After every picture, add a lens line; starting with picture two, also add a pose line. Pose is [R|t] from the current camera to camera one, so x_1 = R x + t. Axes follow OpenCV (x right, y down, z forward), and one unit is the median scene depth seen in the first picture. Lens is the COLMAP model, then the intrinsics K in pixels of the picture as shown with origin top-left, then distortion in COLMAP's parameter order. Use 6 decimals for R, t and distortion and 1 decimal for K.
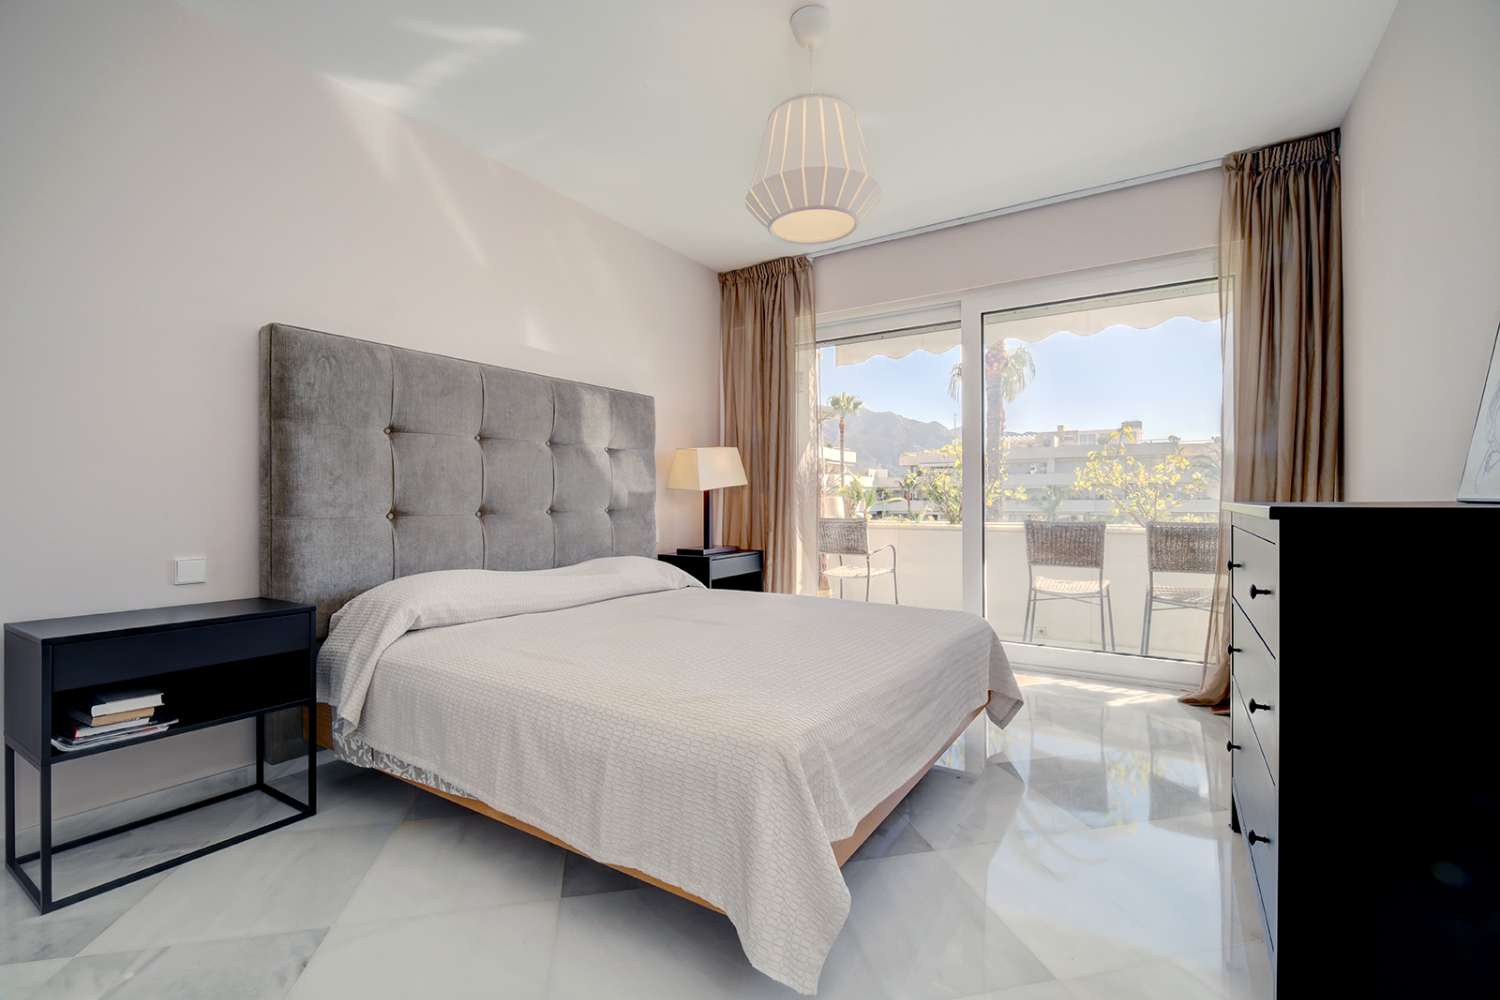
lens RADIAL K [[663.0, 0, 750.0], [0, 663.0, 500.0], [0, 0, 1]] dist [-0.000016, -0.000140]
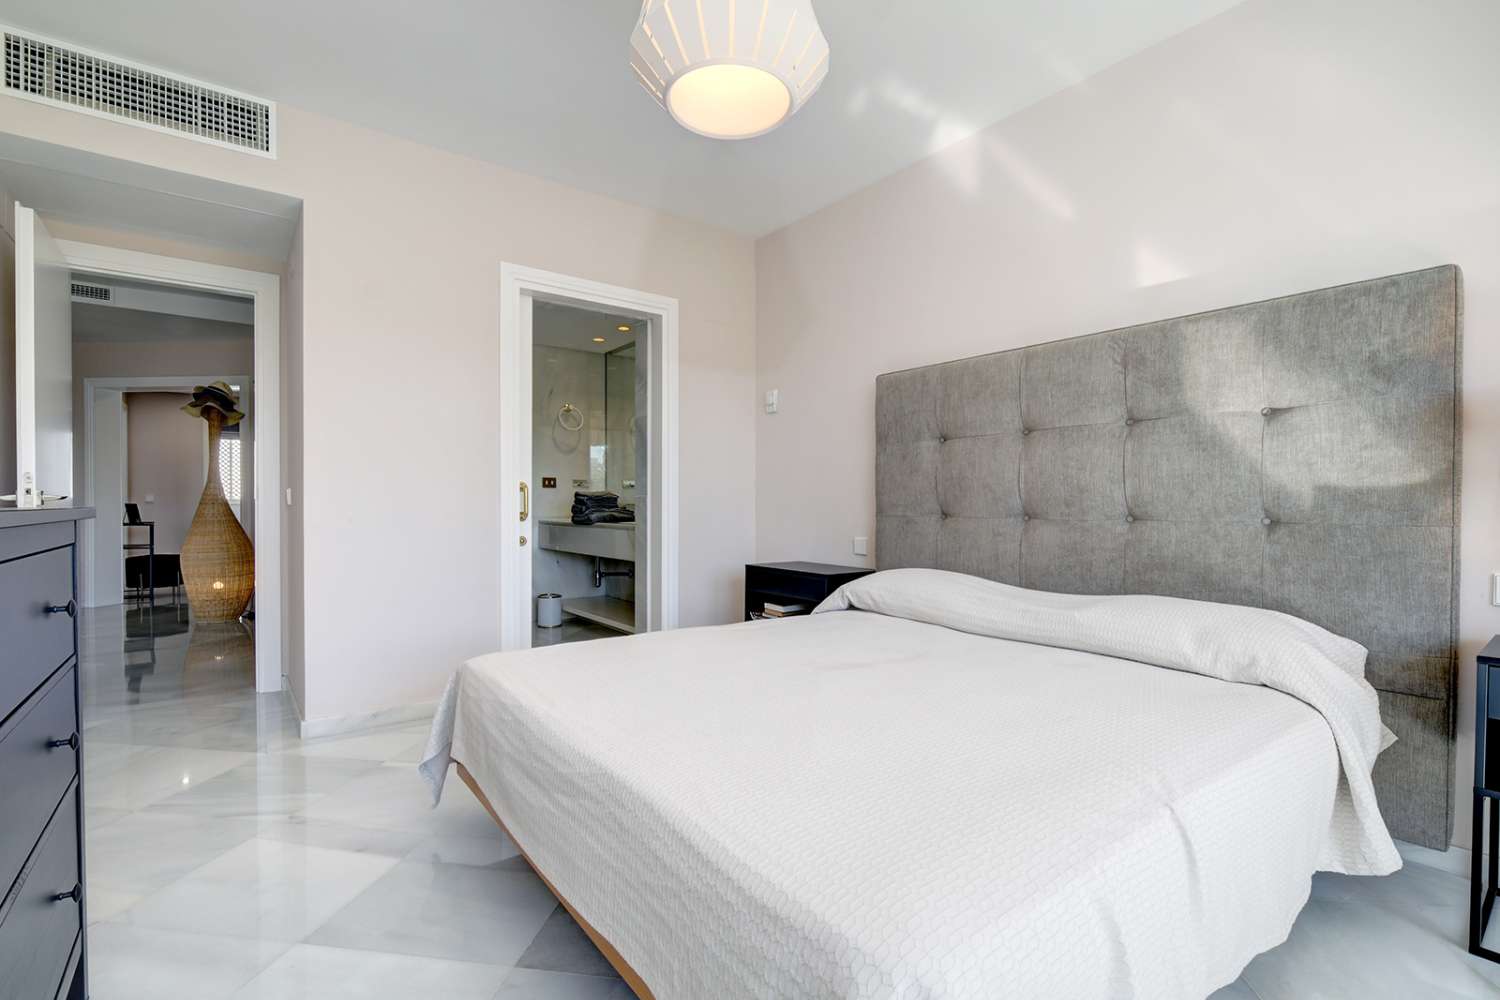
lens RADIAL K [[692.5, 0, 750.4], [0, 692.5, 518.5], [0, 0, 1]] dist [0.000195, -0.000062]
pose [[-0.338843, 0.018301, -0.940665, 0.455689], [-0.004141, 0.999772, 0.020942, 0.003107], [0.940834, 0.010991, -0.338690, 0.752525]]
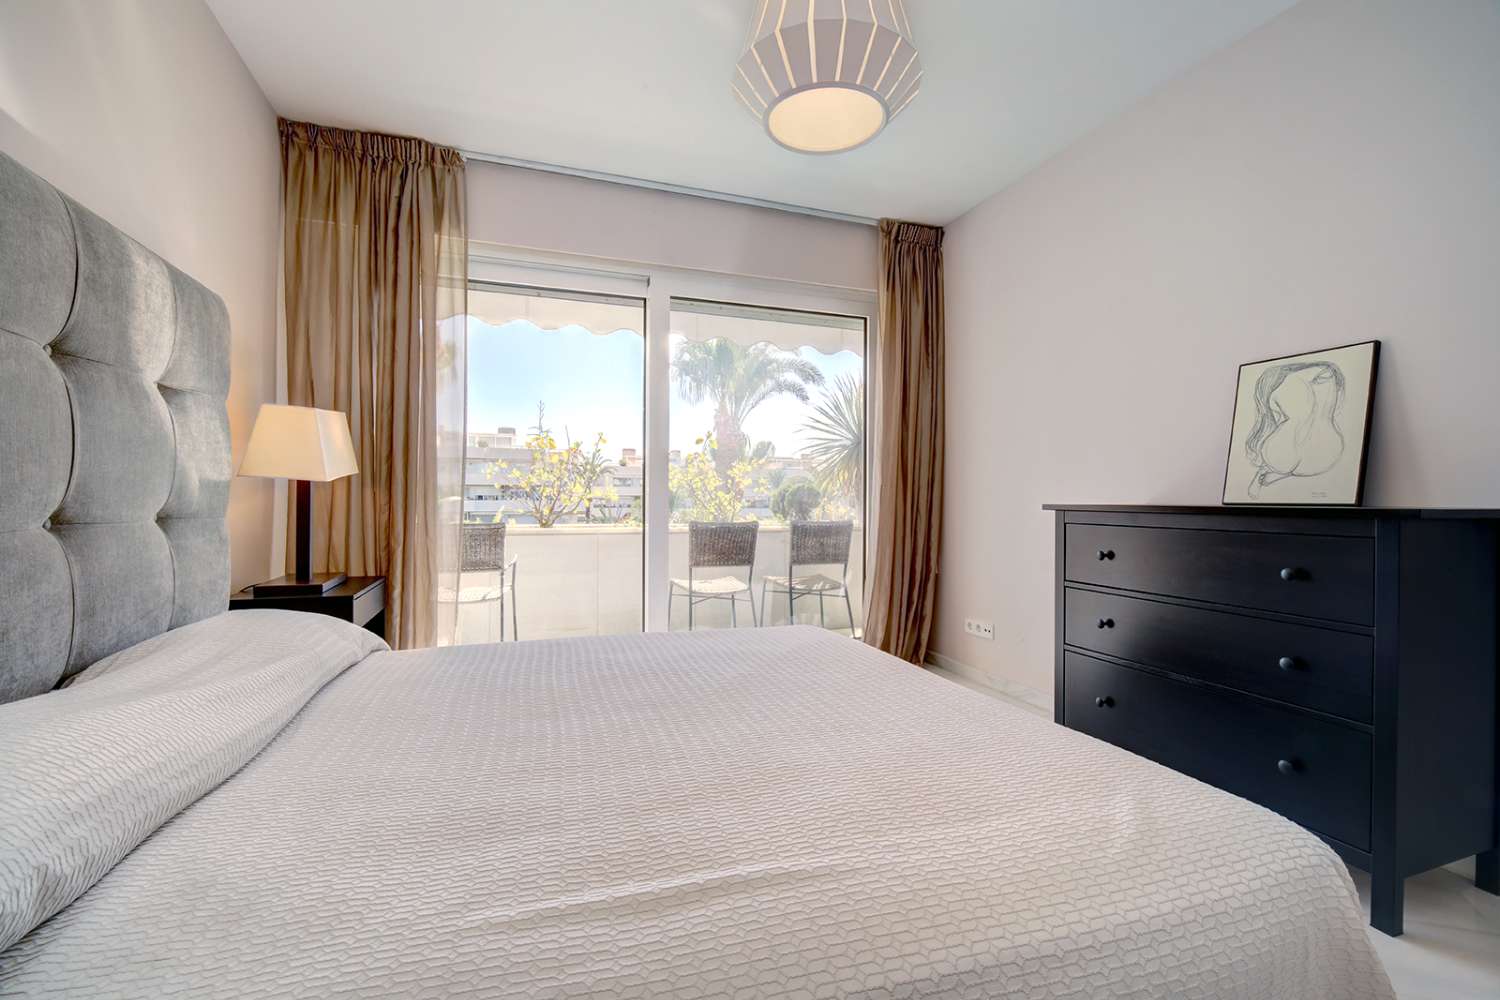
lens RADIAL K [[647.9, 0, 750.0], [0, 647.9, 500.0], [0, 0, 1]] dist [-0.000373, -0.000084]
pose [[0.619313, 0.007305, 0.785111, -0.298165], [-0.008395, 0.999961, -0.002682, 0.000491], [-0.785100, -0.004930, 0.619350, 0.379280]]
